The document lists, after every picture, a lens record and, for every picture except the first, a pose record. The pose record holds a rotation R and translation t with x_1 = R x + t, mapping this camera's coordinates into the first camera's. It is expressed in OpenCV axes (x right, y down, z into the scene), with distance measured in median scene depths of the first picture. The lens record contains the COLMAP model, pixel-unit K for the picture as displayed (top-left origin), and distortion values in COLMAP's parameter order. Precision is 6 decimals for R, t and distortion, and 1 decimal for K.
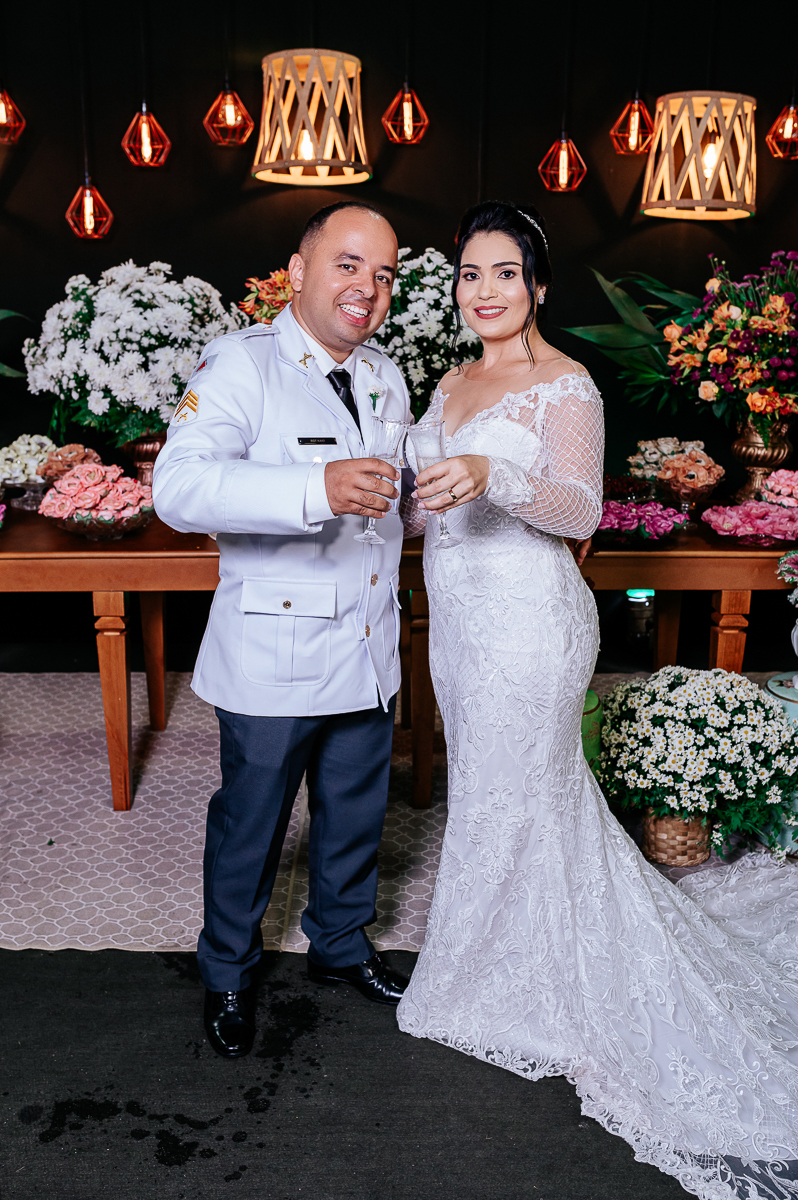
lens RADIAL K [[1105.0, 0, 399.0], [0, 1105.0, 600.0], [0, 0, 1]] dist [-0.055102, 0.081261]
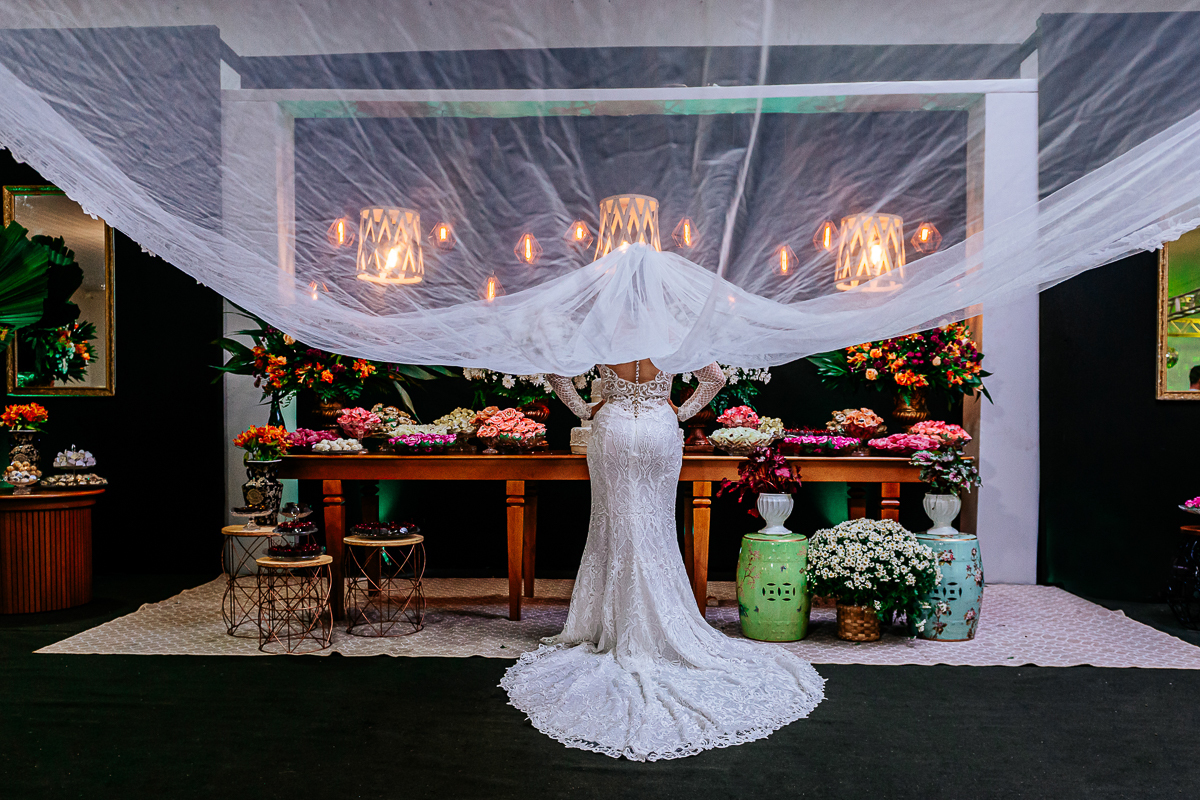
lens RADIAL K [[951.9, 0, 597.4], [0, 951.9, 479.0], [0, 0, 1]] dist [0.001773, 0.000502]
pose [[0.997325, 0.000416, -0.073095, -0.026357], [-0.015551, 0.978300, -0.206611, 0.267884], [0.071422, 0.207195, 0.975689, -0.399084]]
